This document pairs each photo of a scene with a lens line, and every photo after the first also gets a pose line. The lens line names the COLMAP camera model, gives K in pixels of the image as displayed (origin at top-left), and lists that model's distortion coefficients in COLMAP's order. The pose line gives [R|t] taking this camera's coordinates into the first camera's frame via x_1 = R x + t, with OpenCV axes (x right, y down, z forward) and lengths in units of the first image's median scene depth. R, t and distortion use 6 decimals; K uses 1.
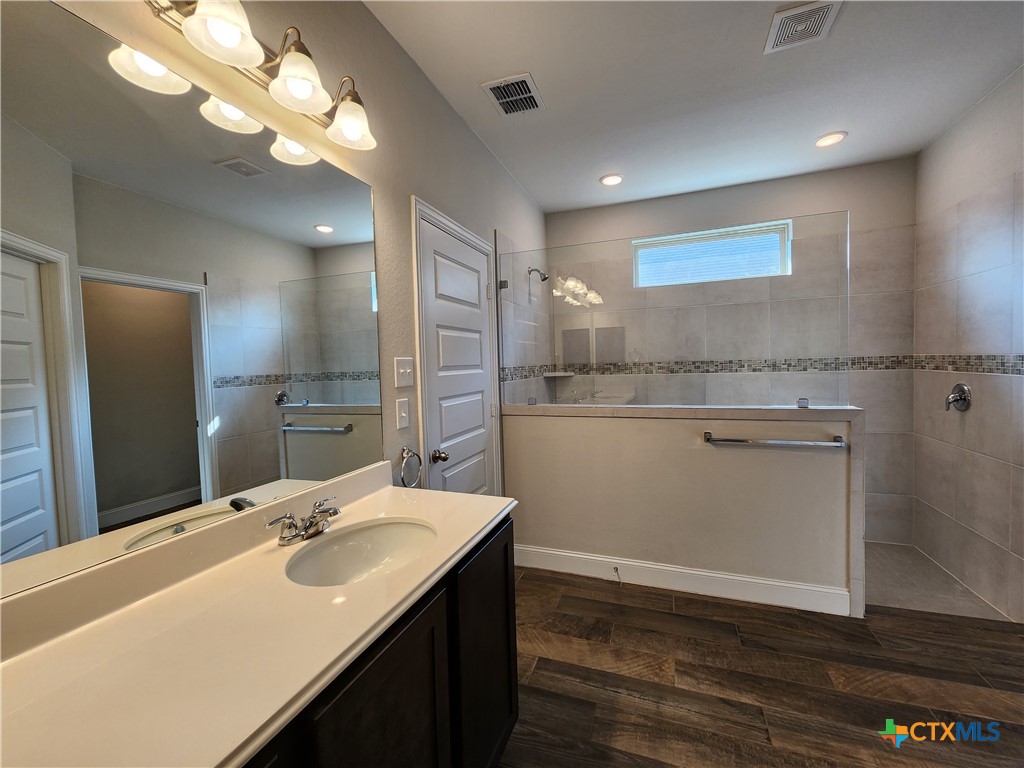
lens RADIAL K [[418.2, 0, 513.3], [0, 418.2, 381.6], [0, 0, 1]] dist [0.002017, 0.000208]
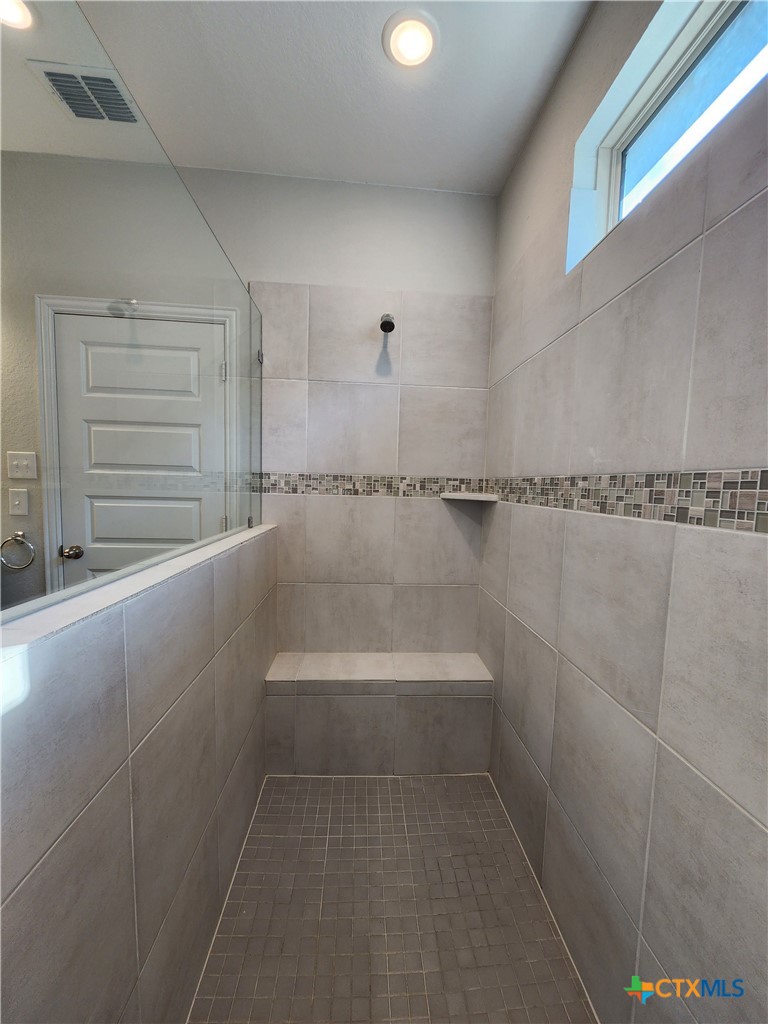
lens RADIAL K [[418.2, 0, 388.4], [0, 418.2, 516.3], [0, 0, 1]] dist [0.002017, 0.000208]
pose [[0.418478, 0.107973, -0.901786, 0.611893], [-0.081264, 0.993377, 0.081228, -0.030140], [0.904584, 0.039291, 0.424480, 0.741688]]
